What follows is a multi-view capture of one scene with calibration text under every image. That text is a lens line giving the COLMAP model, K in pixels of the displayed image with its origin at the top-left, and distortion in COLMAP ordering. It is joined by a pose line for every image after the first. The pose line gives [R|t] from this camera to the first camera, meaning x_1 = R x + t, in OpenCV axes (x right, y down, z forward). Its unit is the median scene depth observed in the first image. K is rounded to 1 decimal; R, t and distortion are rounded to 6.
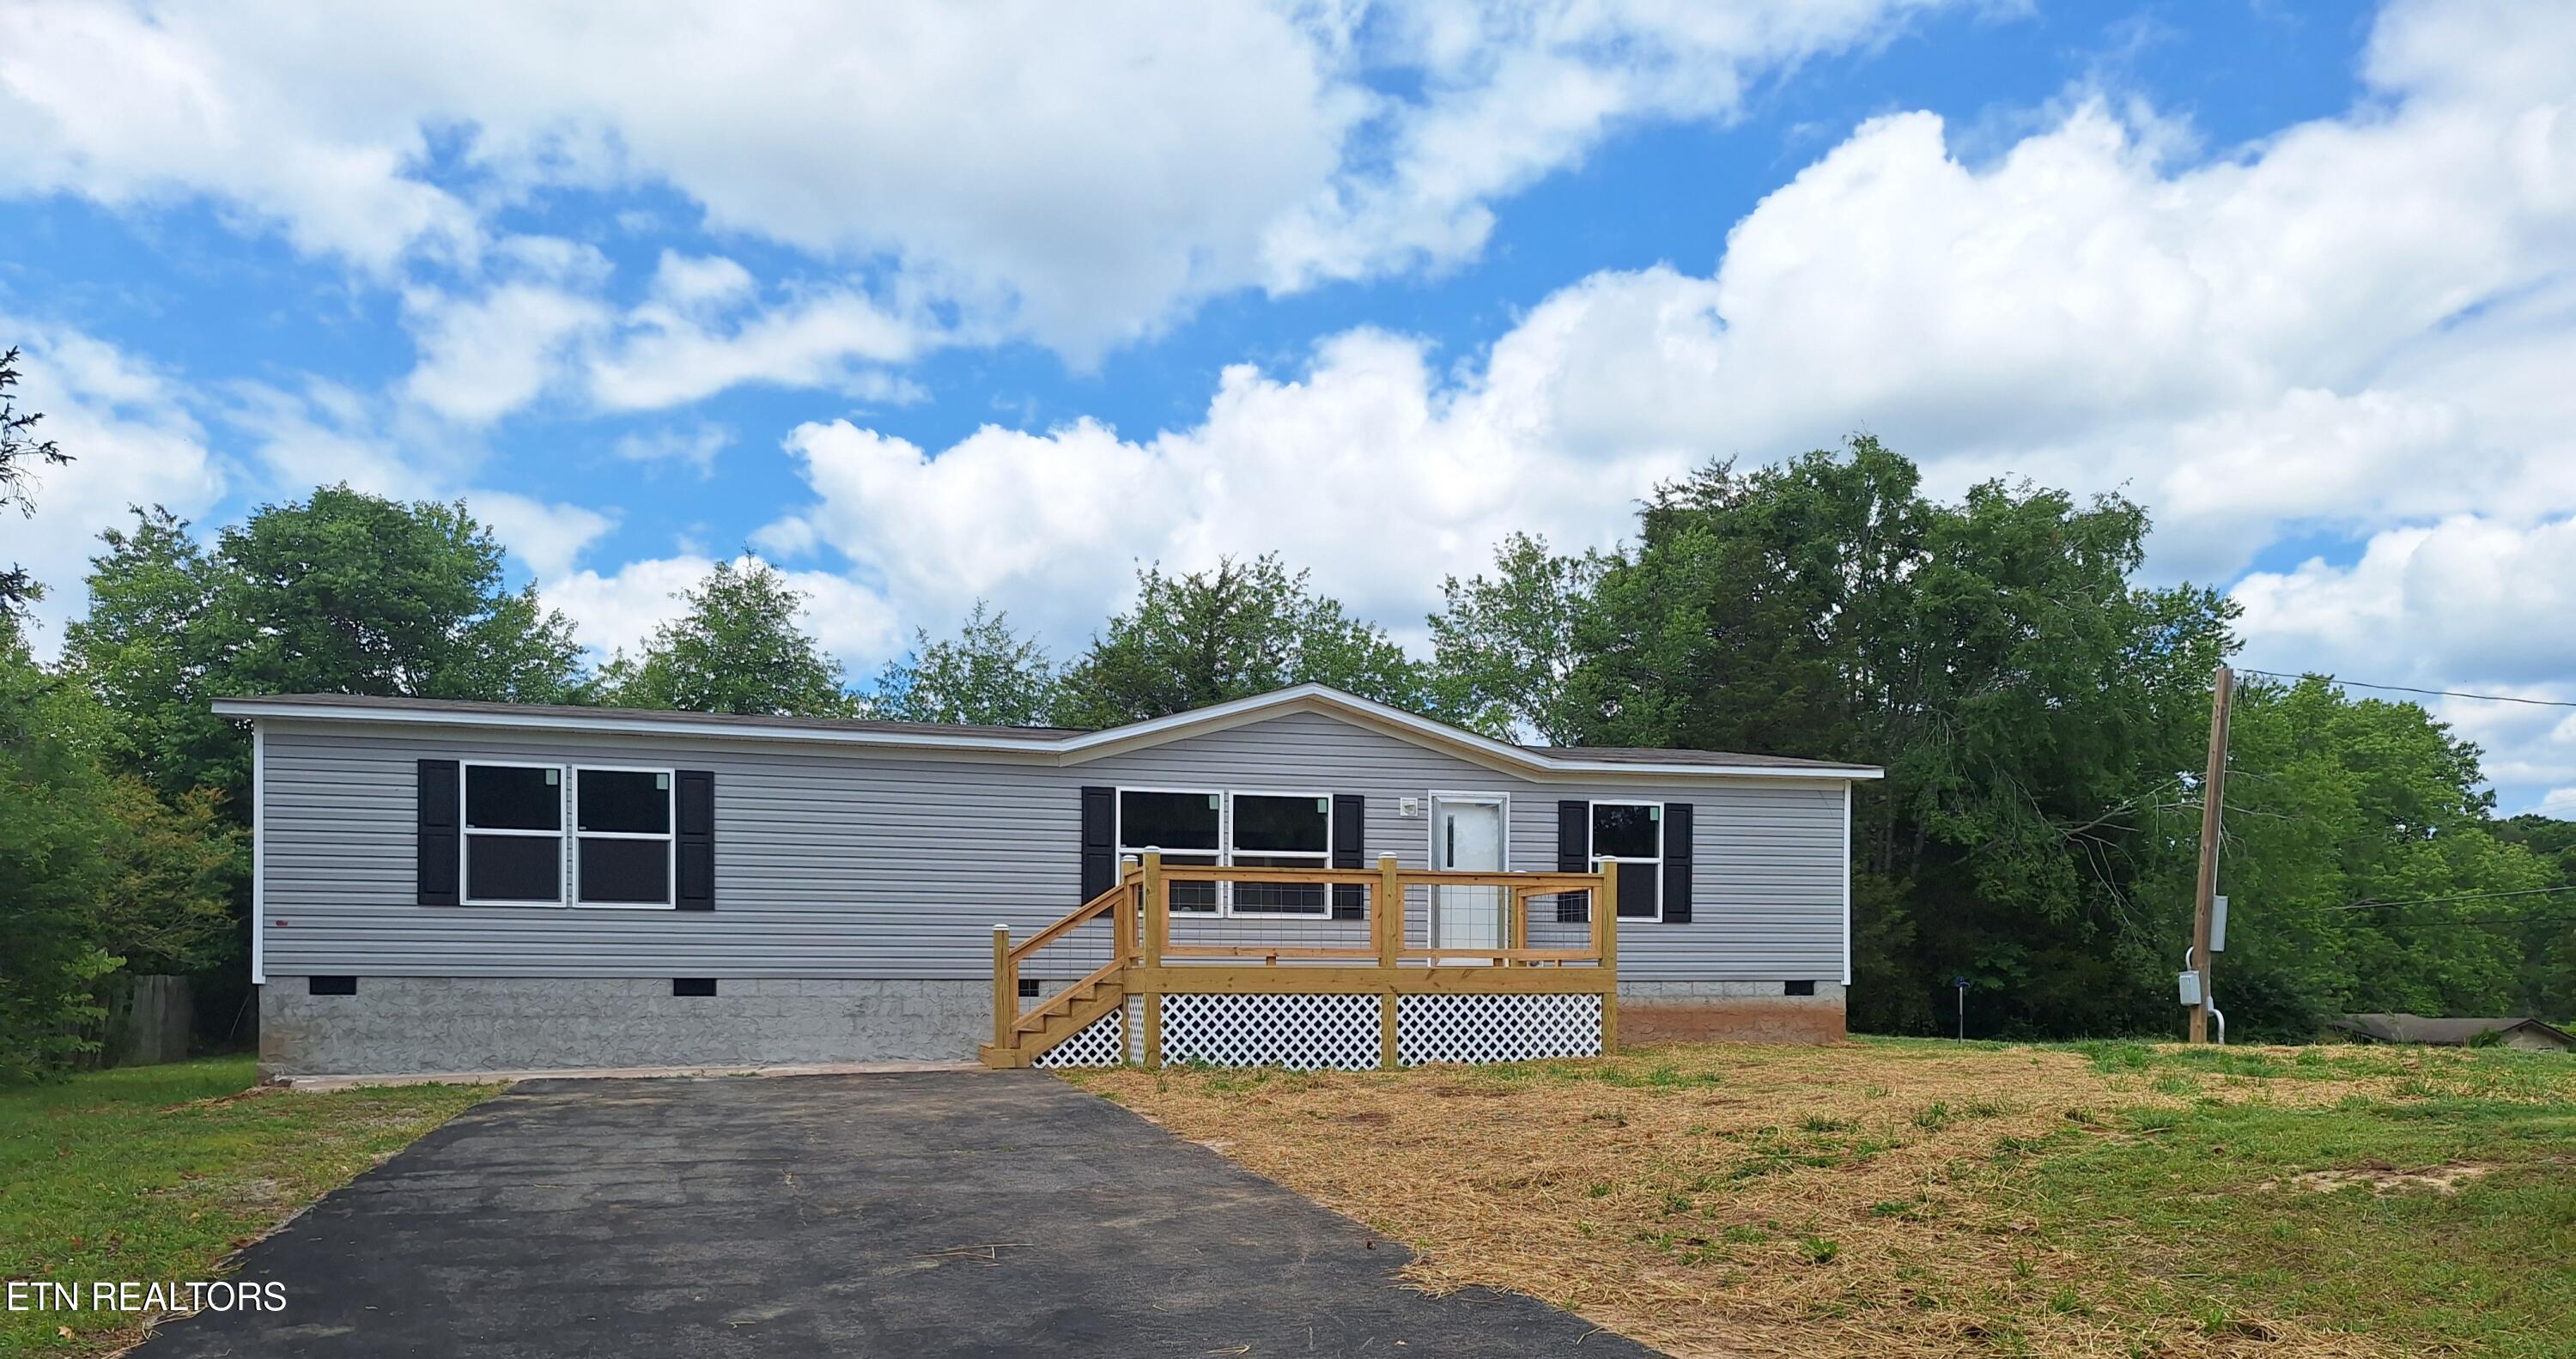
lens RADIAL K [[1777.1, 0, 1286.2], [0, 1777.1, 993.0], [0, 0, 1]] dist [0.130588, -0.228815]
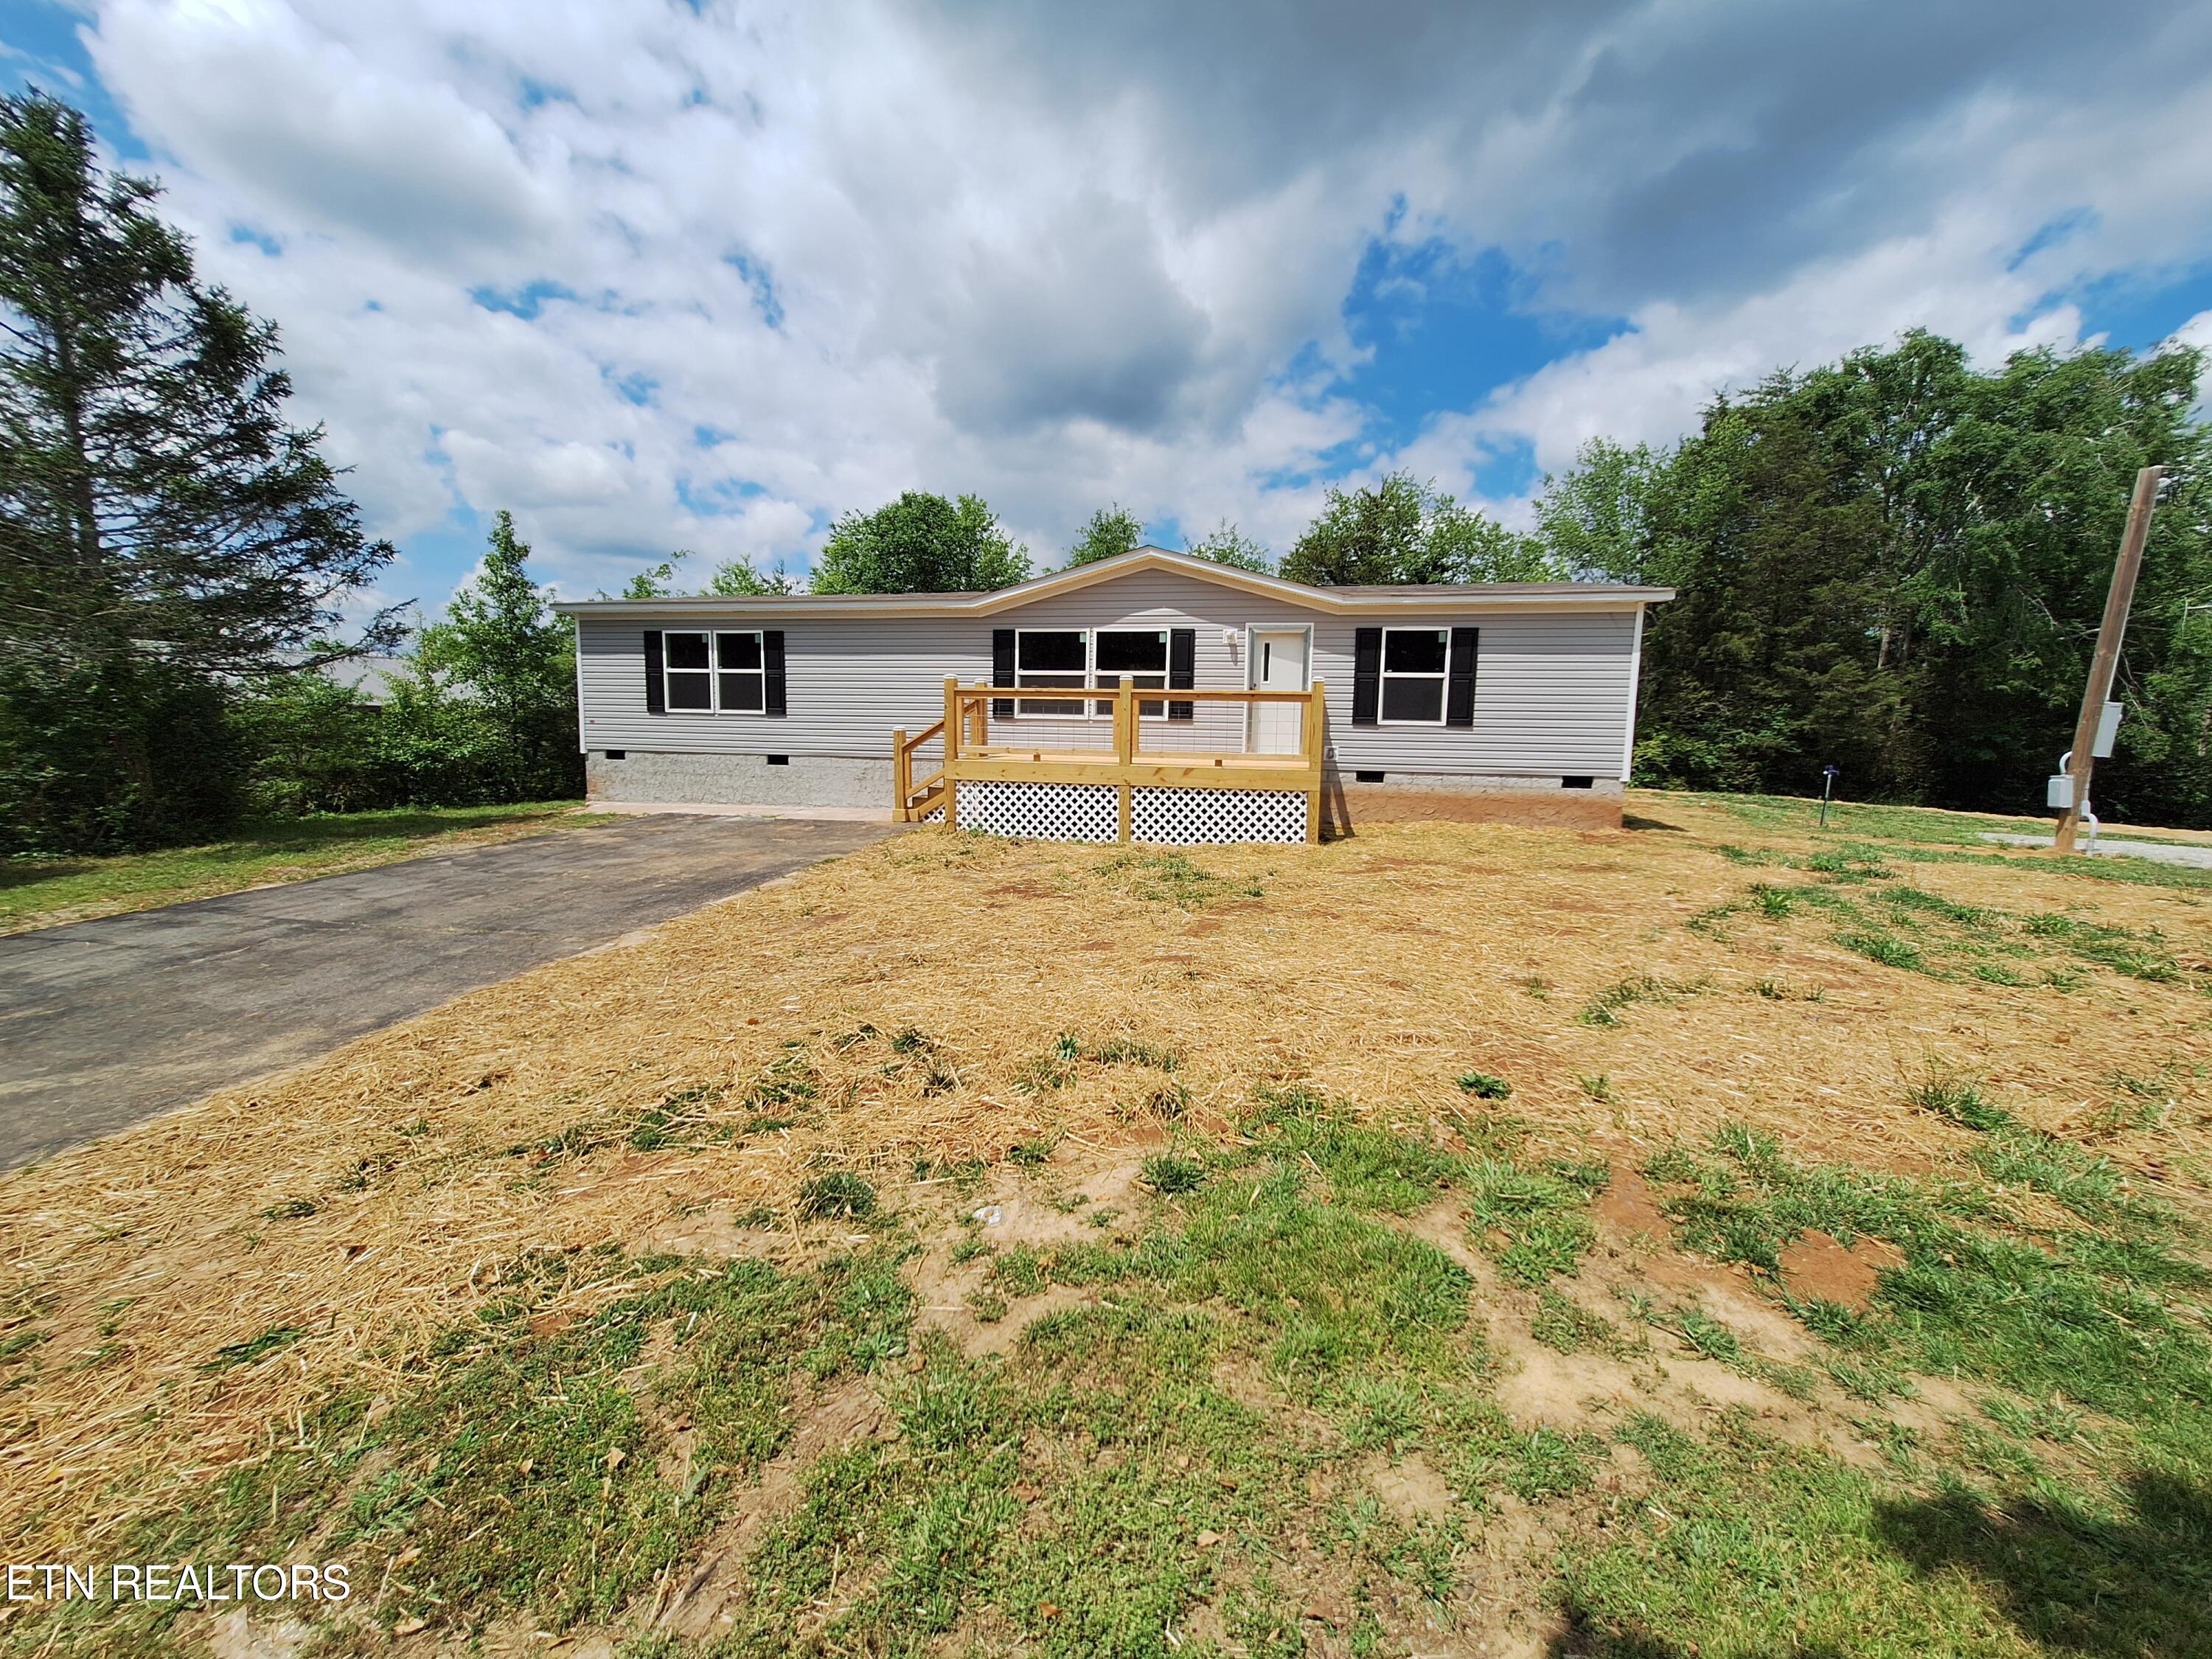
lens RADIAL K [[865.8, 0, 1116.3], [0, 865.8, 818.8], [0, 0, 1]] dist [-0.001777, 0.000514]
pose [[0.886209, 0.066270, -0.458522, 0.300071], [-0.016899, 0.993682, 0.110955, -0.039645], [0.462978, -0.090581, 0.881729, 0.379153]]
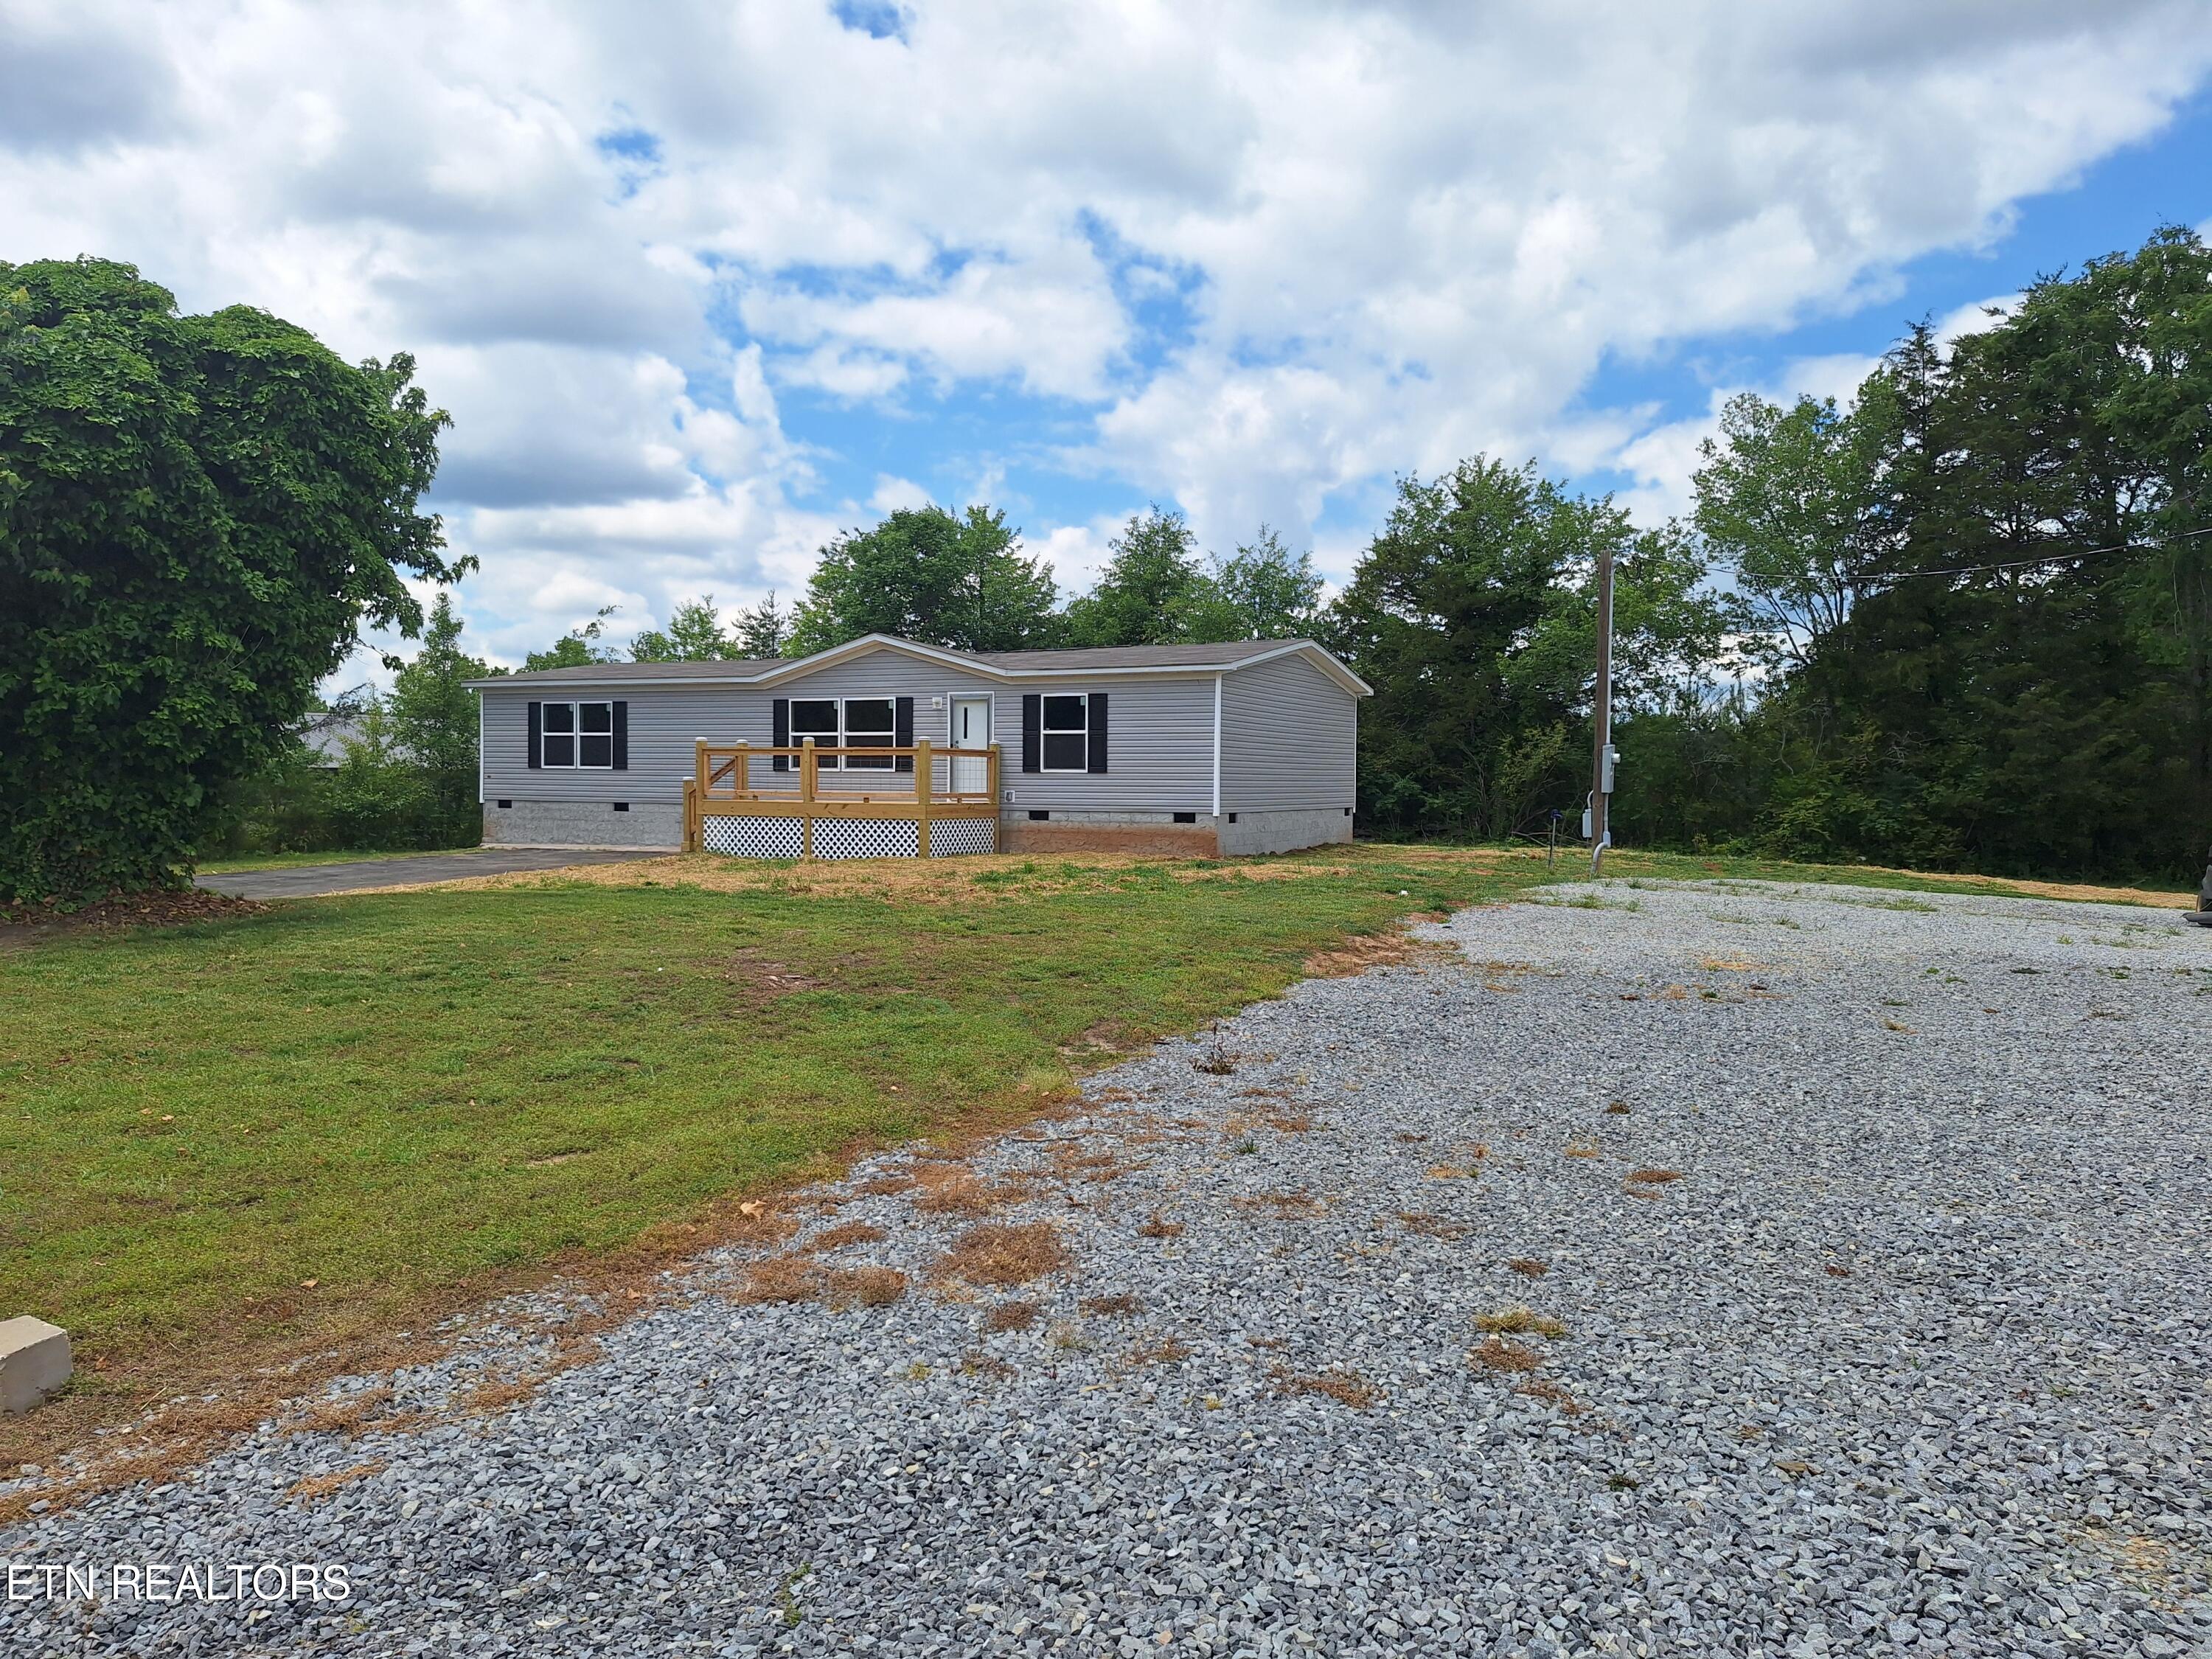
lens RADIAL K [[1520.9, 0, 1098.6], [0, 1520.9, 833.0], [0, 0, 1]] dist [0.090948, -0.104901]
pose [[0.748389, 0.027788, -0.662678, 1.117813], [-0.010795, 0.999500, 0.029721, -0.028102], [0.663172, -0.015089, 0.748314, 0.044968]]
